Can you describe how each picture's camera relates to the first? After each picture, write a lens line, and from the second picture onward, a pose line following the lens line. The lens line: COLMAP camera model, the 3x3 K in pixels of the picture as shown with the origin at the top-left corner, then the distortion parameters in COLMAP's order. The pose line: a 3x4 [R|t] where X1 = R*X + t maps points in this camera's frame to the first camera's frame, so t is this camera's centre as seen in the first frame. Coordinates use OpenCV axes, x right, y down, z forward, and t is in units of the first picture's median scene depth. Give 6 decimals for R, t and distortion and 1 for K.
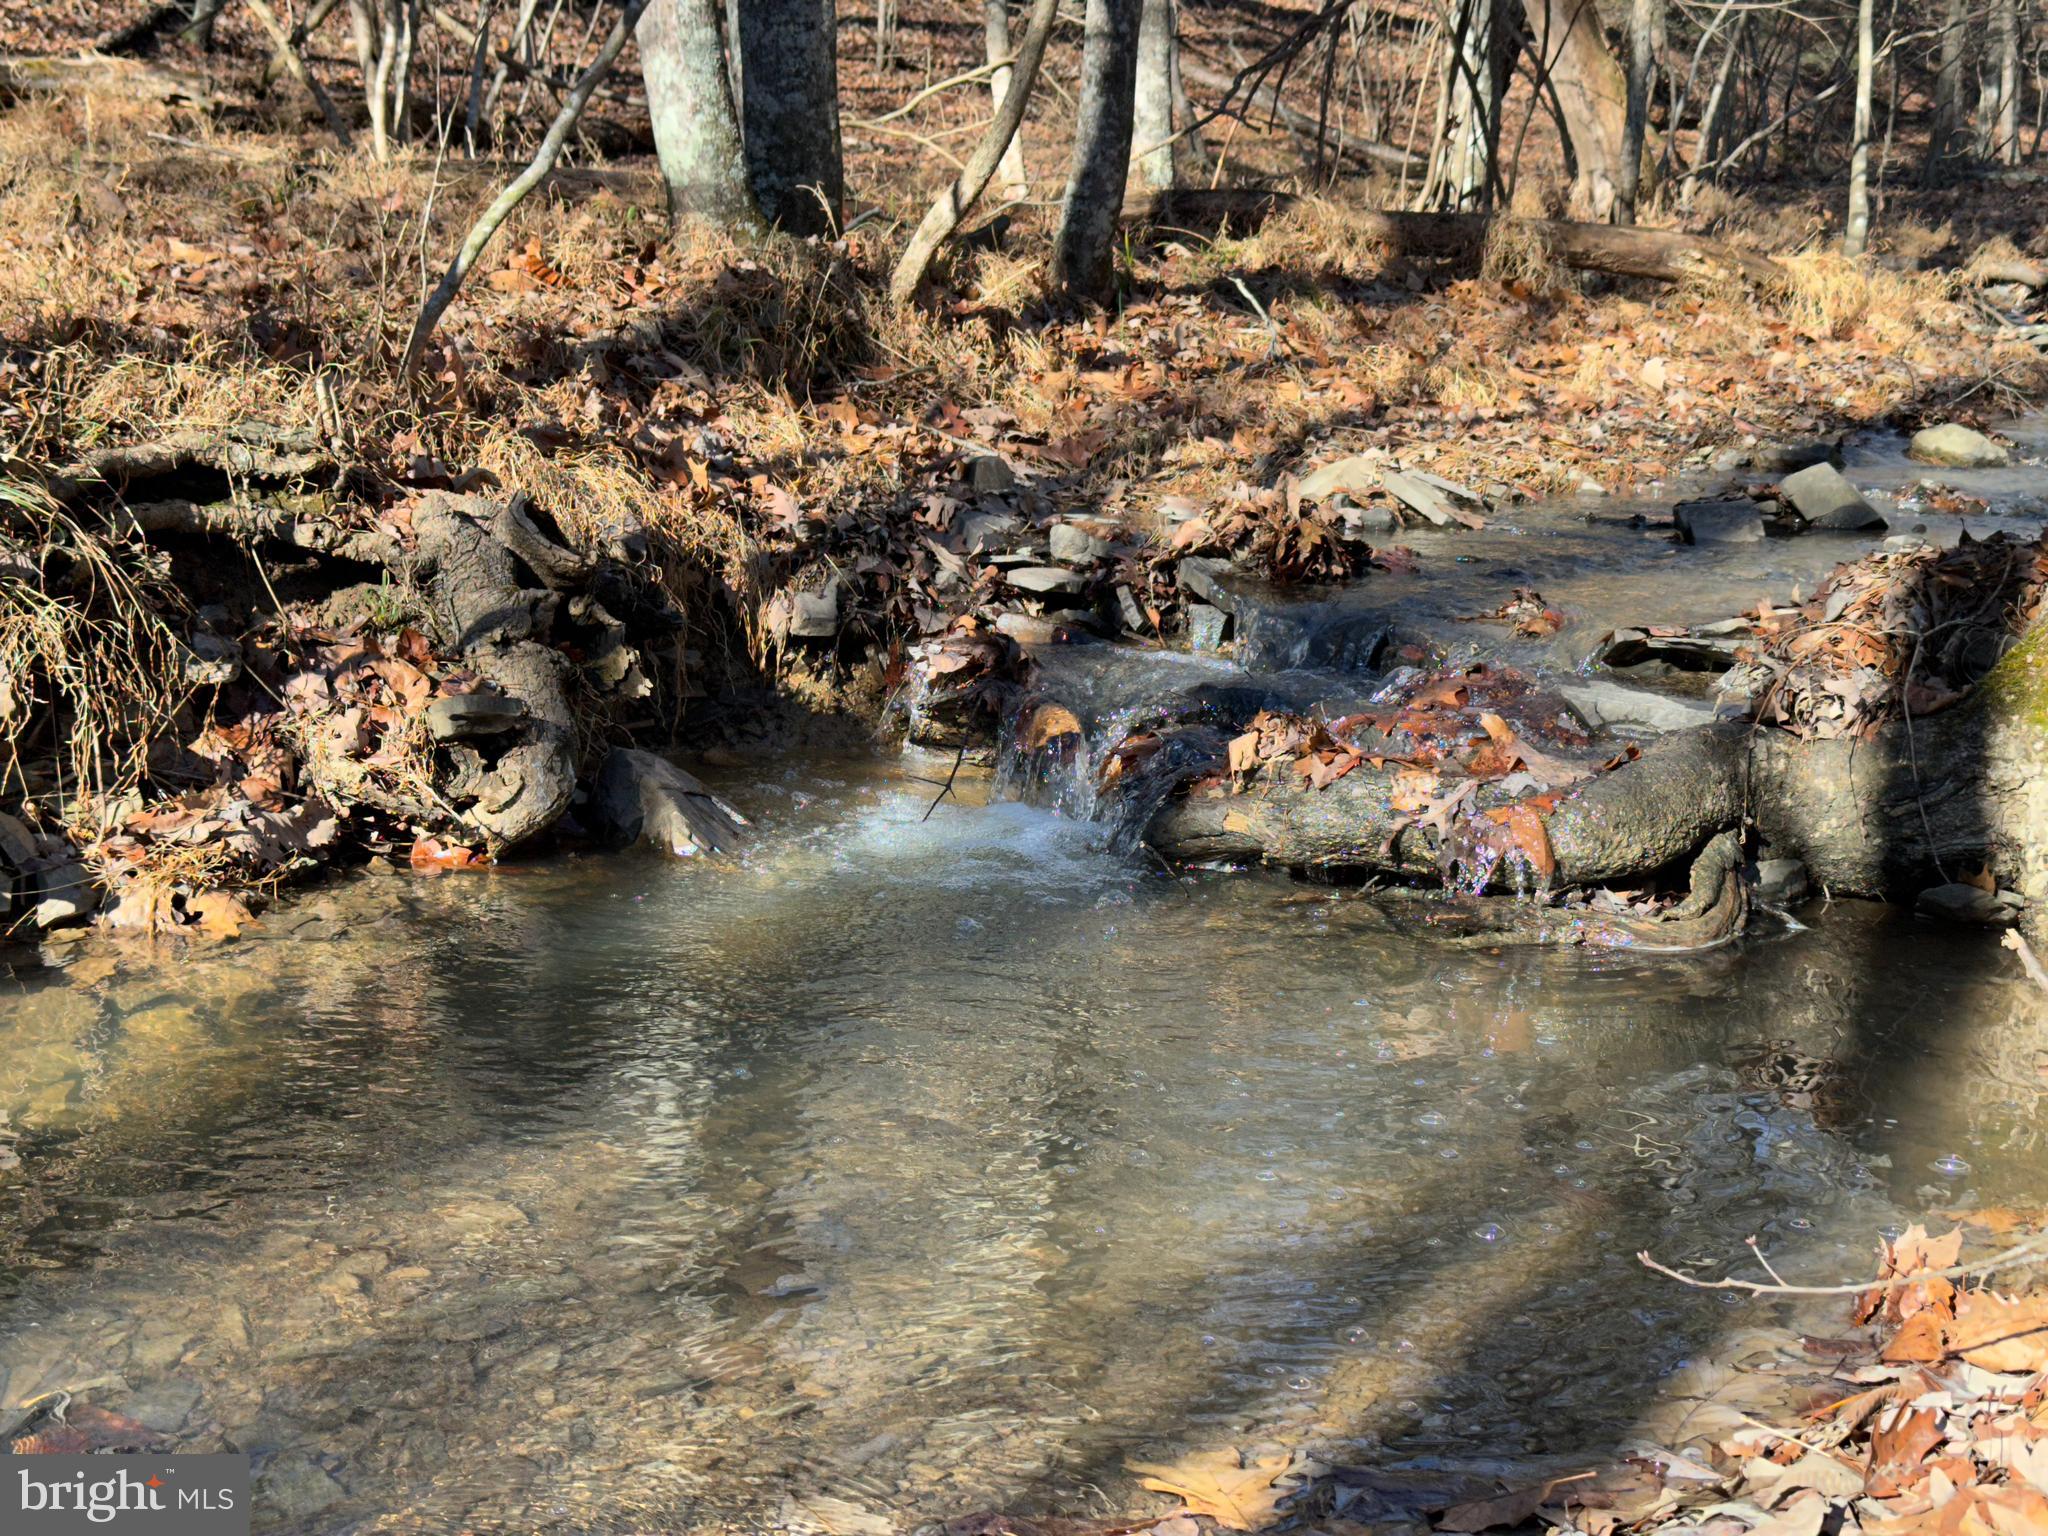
lens RADIAL K [[2843.9, 0, 1021.1], [0, 2843.9, 768.1], [0, 0, 1]] dist [0.059616, 0.000000]
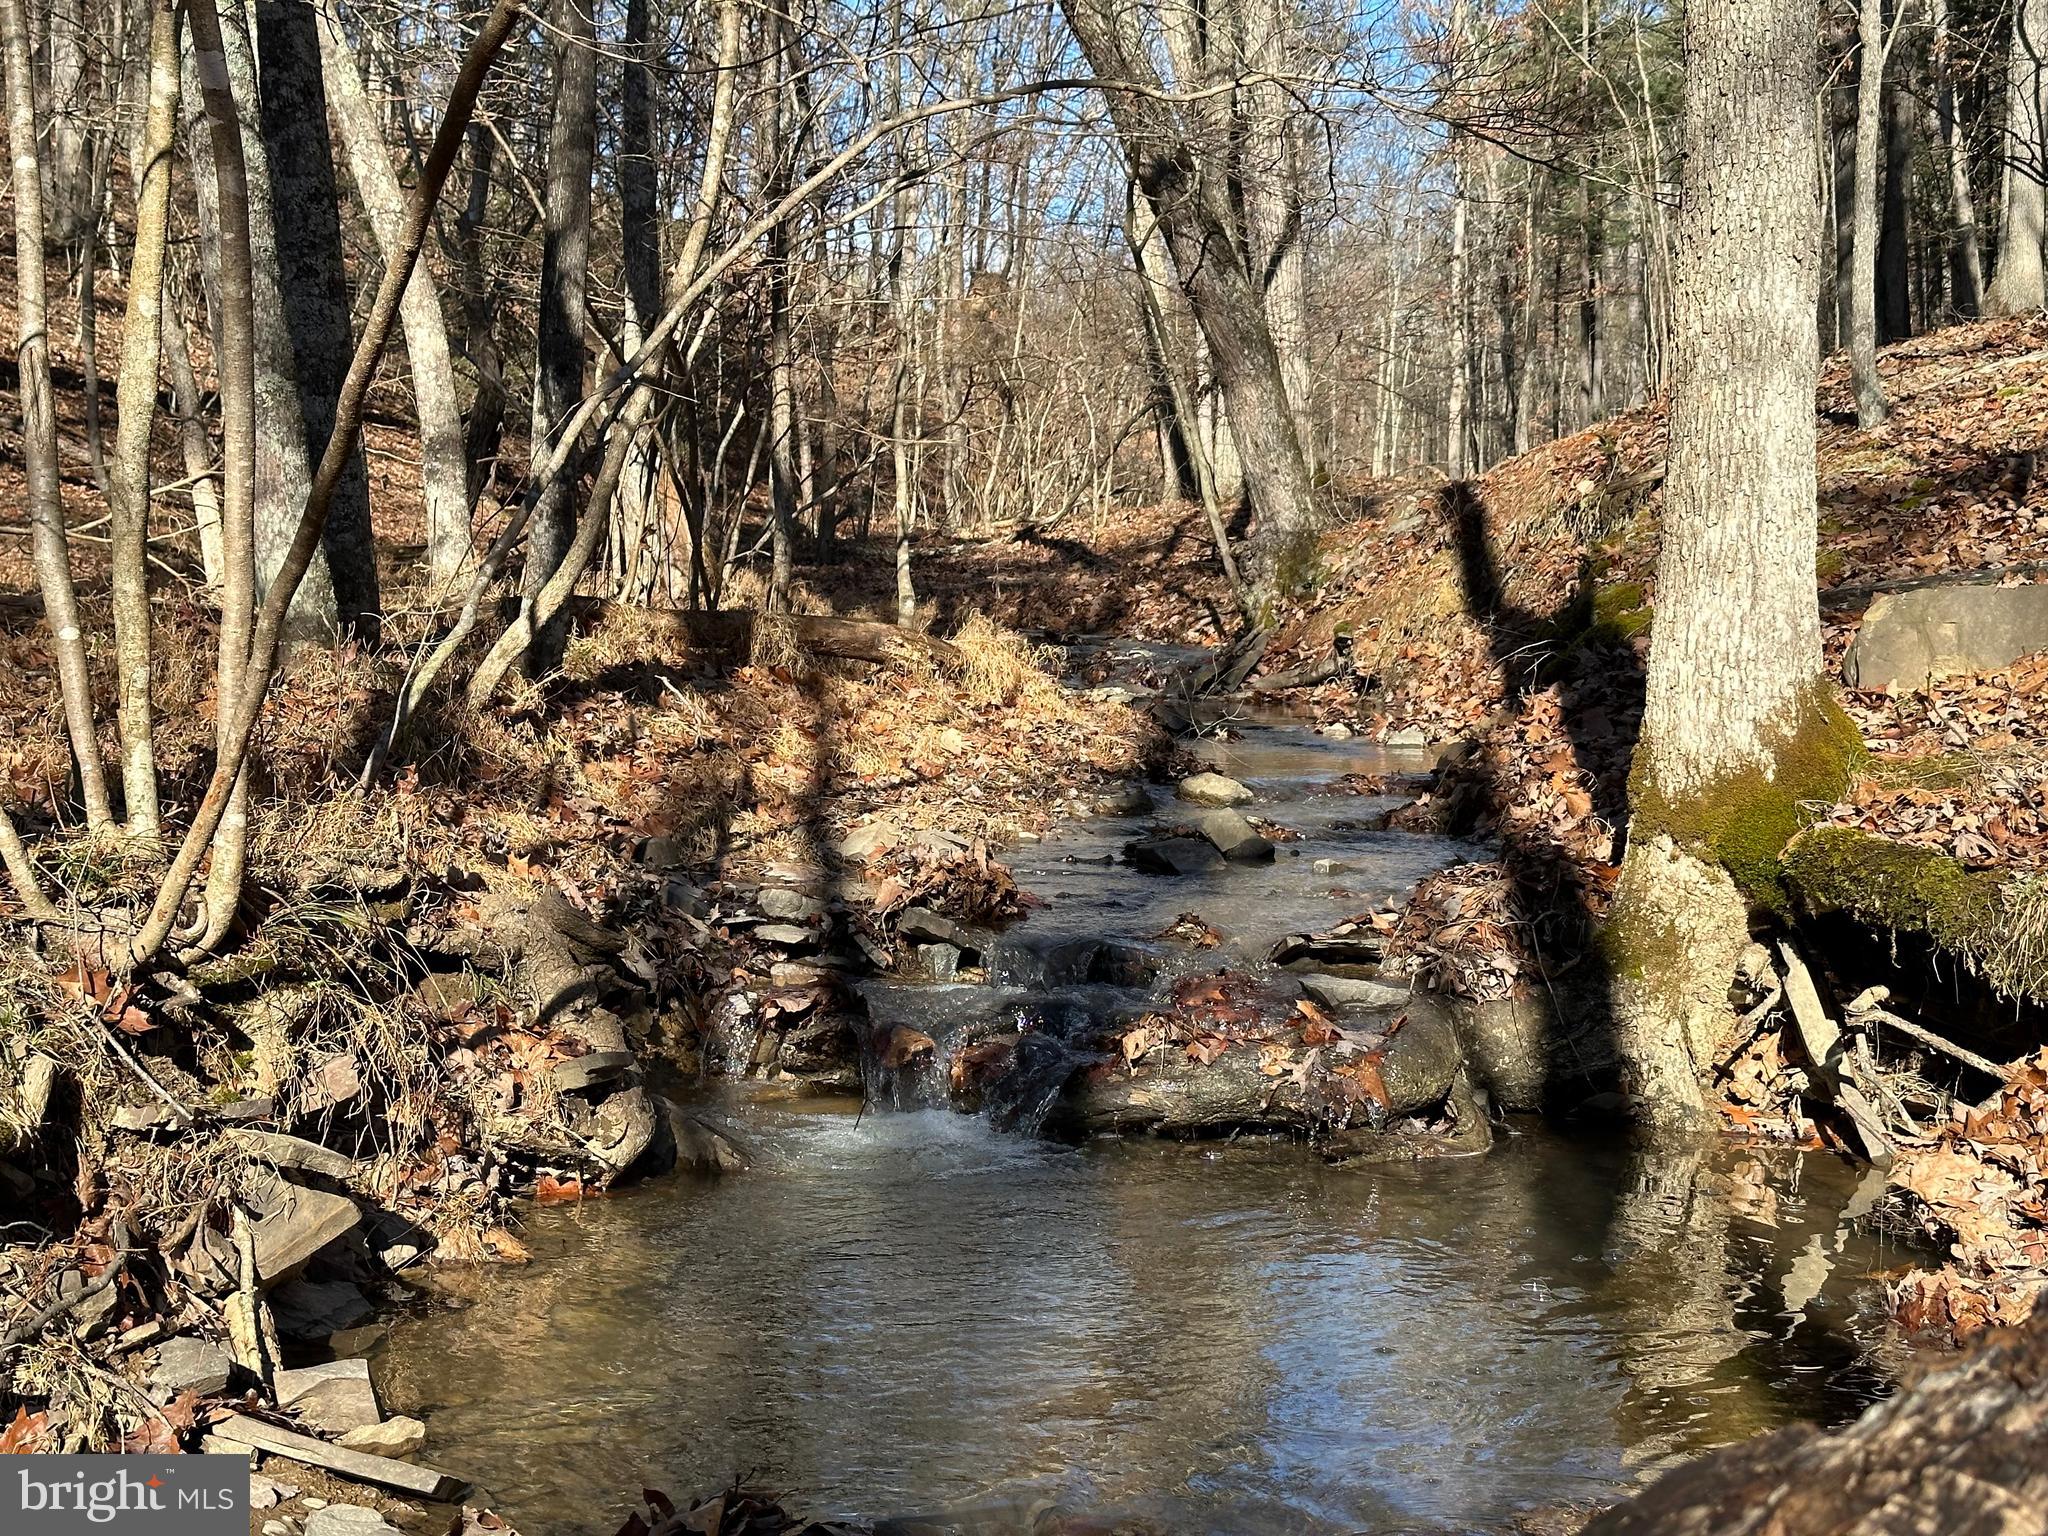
lens RADIAL K [[2843.9, 0, 967.6], [0, 2843.9, 701.8], [0, 0, 1]] dist [0.059616, 0.000000]
pose [[0.905951, -0.037027, 0.421760, -0.545206], [0.097285, 0.987719, -0.122256, -0.009084], [-0.412053, 0.151789, 0.898428, -0.194861]]
